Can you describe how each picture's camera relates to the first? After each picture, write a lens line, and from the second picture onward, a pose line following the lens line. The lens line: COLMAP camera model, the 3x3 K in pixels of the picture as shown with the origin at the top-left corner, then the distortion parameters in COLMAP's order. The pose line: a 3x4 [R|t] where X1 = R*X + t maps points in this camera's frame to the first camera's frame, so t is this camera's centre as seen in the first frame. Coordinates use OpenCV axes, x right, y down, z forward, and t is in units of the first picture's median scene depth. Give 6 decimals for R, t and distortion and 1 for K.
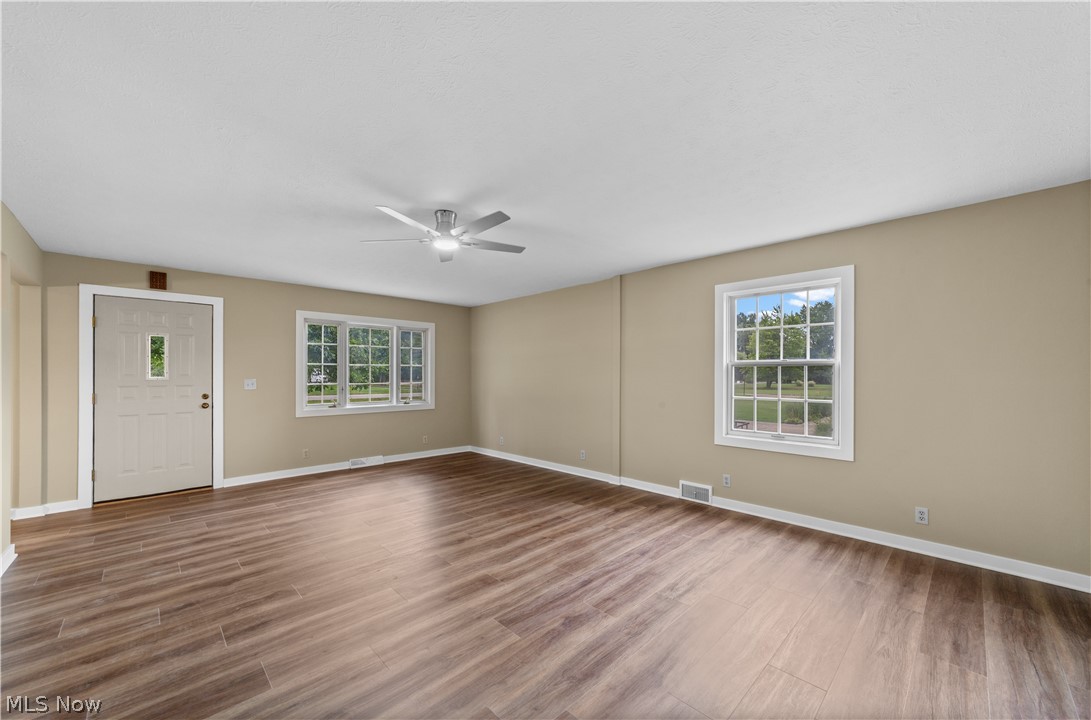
lens RADIAL K [[419.8, 0, 540.0], [0, 419.8, 372.6], [0, 0, 1]] dist [-0.015239, 0.006604]
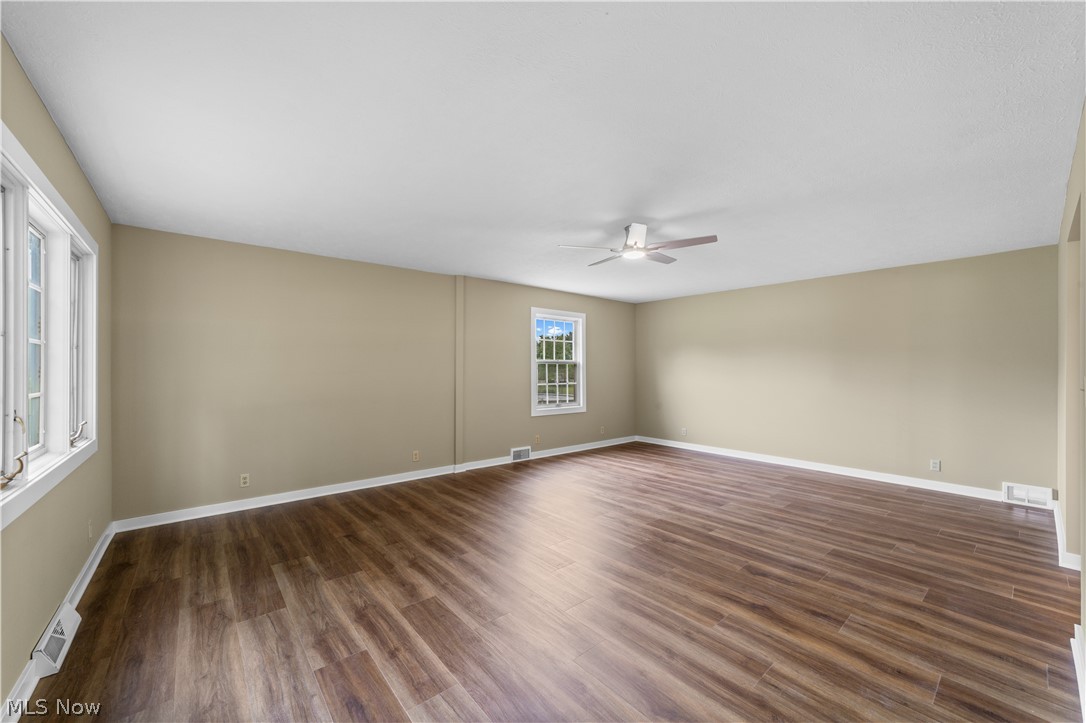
lens RADIAL K [[417.9, 0, 535.3], [0, 417.9, 366.3], [0, 0, 1]] dist [-0.015239, 0.006604]
pose [[0.073853, 0.006209, 0.997250, -1.053641], [-0.007152, 0.999958, -0.005696, 0.005058], [-0.997243, -0.006712, 0.073894, 0.902432]]
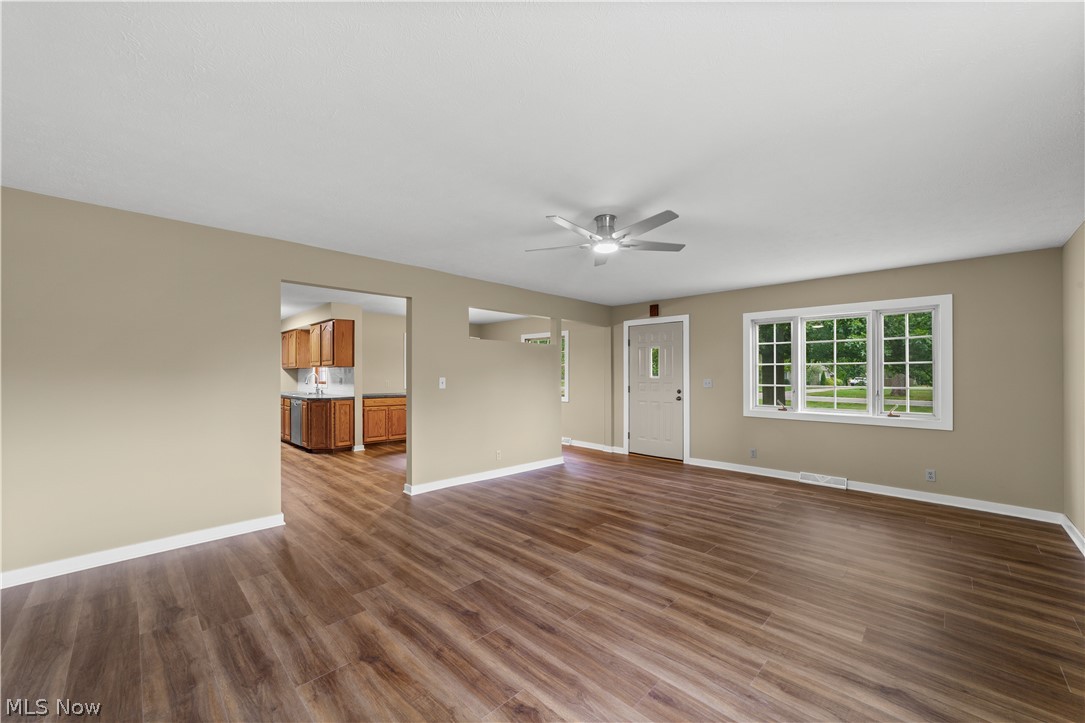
lens RADIAL K [[417.5, 0, 535.6], [0, 417.5, 372.1], [0, 0, 1]] dist [-0.015239, 0.006604]
pose [[0.017070, -0.004478, -0.999844, 0.597017], [0.003579, 0.999984, -0.004418, 0.000244], [0.999848, -0.003503, 0.017086, 0.618656]]
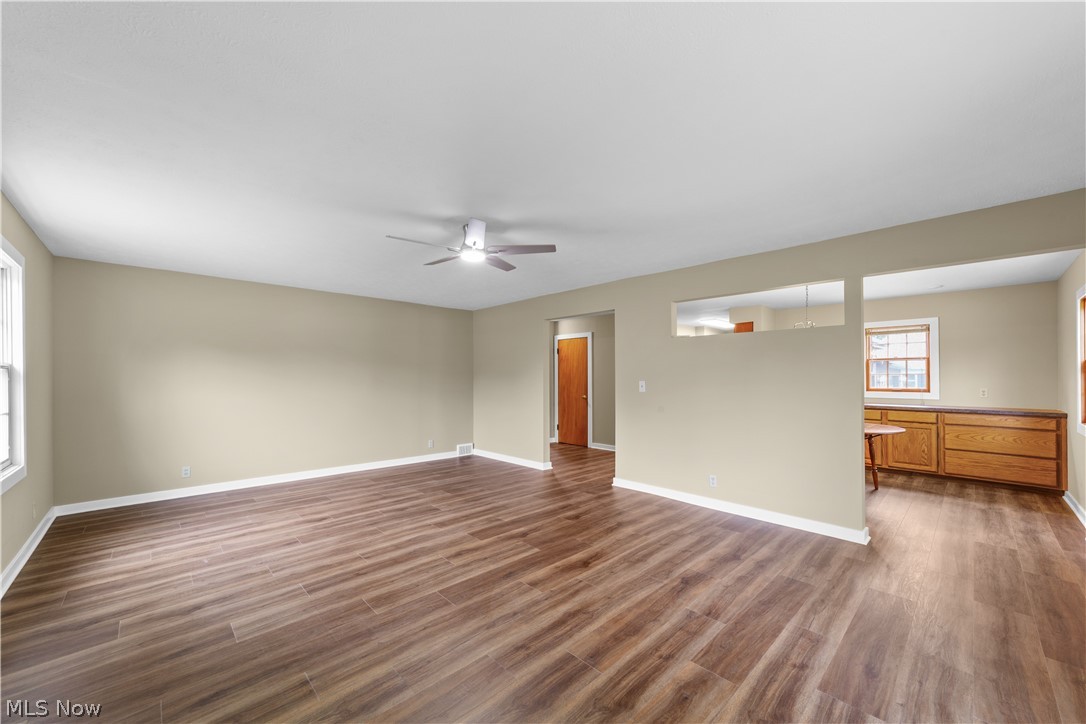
lens RADIAL K [[417.9, 0, 541.6], [0, 417.9, 375.9], [0, 0, 1]] dist [-0.015239, 0.006604]
pose [[-0.999995, 0.001912, 0.002353, -0.305762], [0.001890, 0.999953, -0.009509, 0.004908], [-0.002371, -0.009505, -0.999952, 1.564549]]
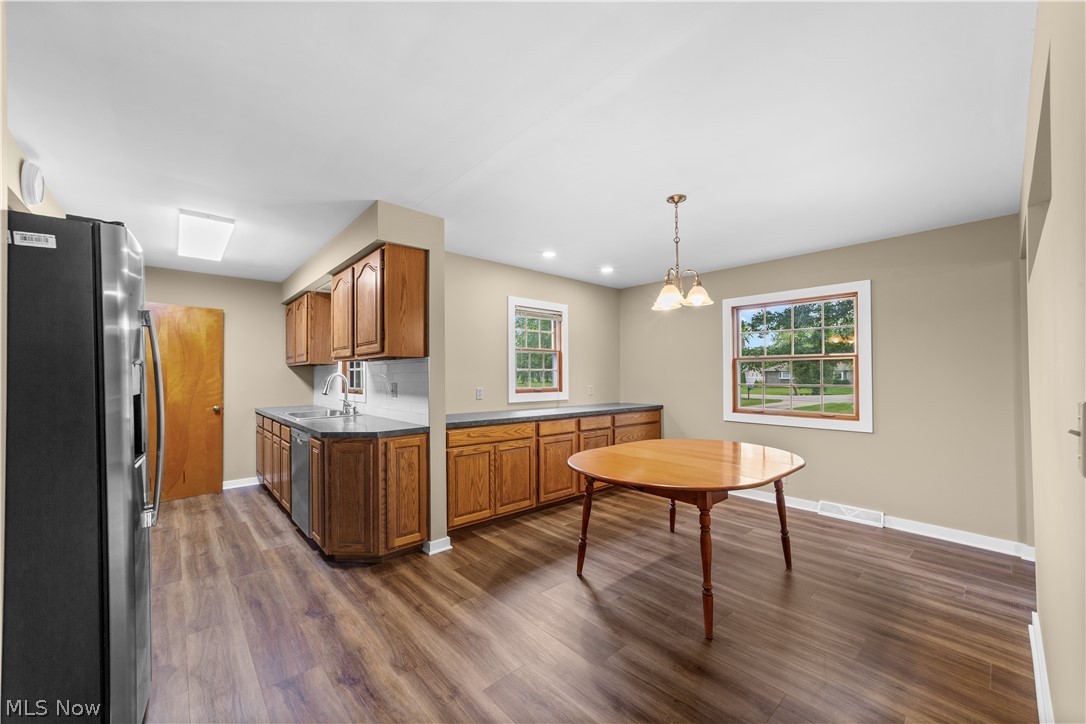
lens RADIAL K [[417.9, 0, 537.5], [0, 417.9, 370.1], [0, 0, 1]] dist [-0.015239, 0.006604]
pose [[-0.040542, -0.009634, -0.999131, -0.414011], [0.008644, 0.999913, -0.009992, -0.000700], [0.999140, -0.009041, -0.040455, 0.116421]]
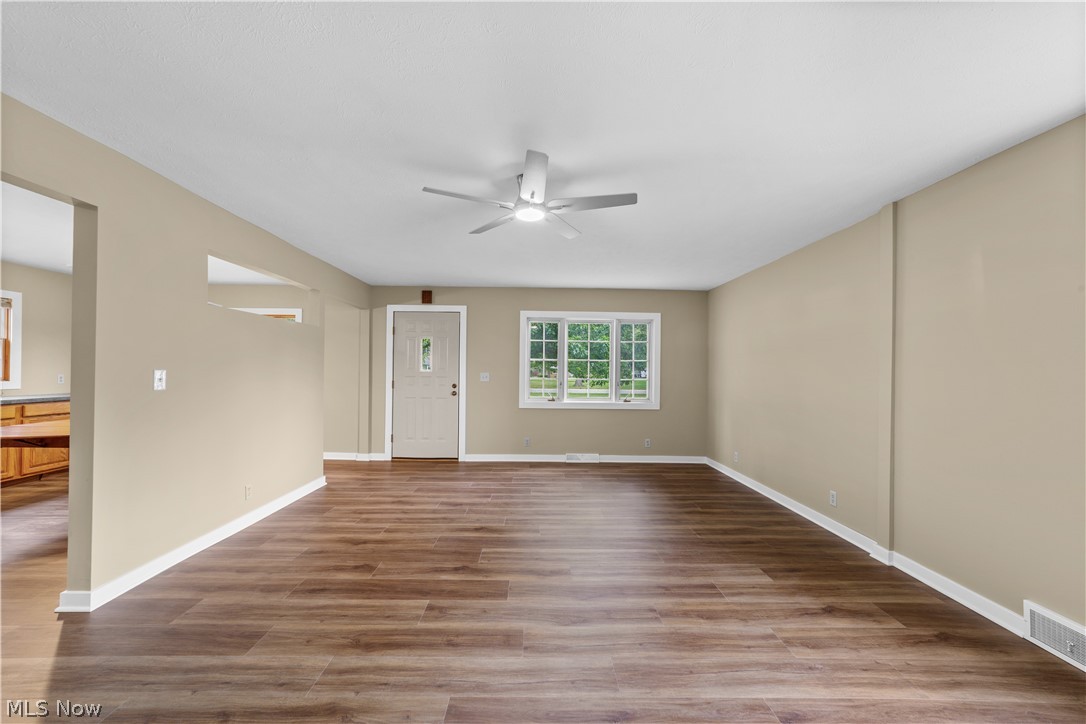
lens RADIAL K [[417.9, 0, 538.6], [0, 417.9, 363.9], [0, 0, 1]] dist [-0.015239, 0.006604]
pose [[0.729231, -0.000740, -0.684267, 0.276970], [-0.007887, 0.999924, -0.009486, 0.001795], [0.684222, 0.012314, 0.729170, 0.307734]]
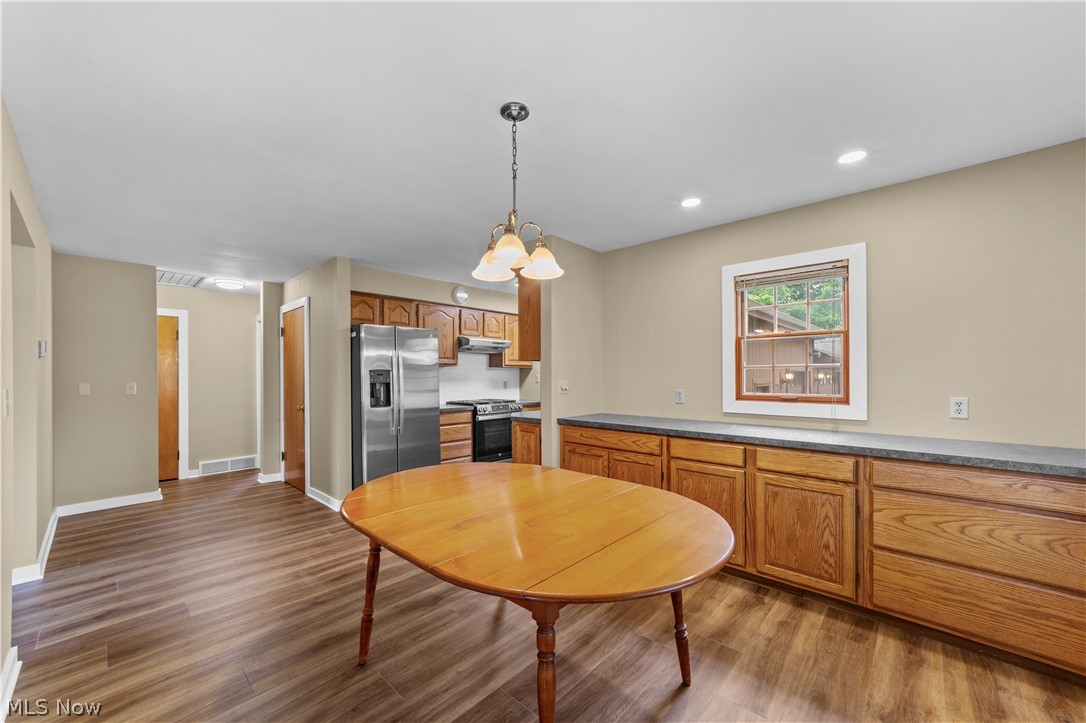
lens RADIAL K [[417.9, 0, 543.7], [0, 417.9, 377.3], [0, 0, 1]] dist [-0.015239, 0.006604]
pose [[-0.998087, 0.004779, -0.061646, -1.105069], [0.004804, 0.999988, -0.000246, 0.004427], [0.061644, -0.000542, -0.998098, 0.773955]]
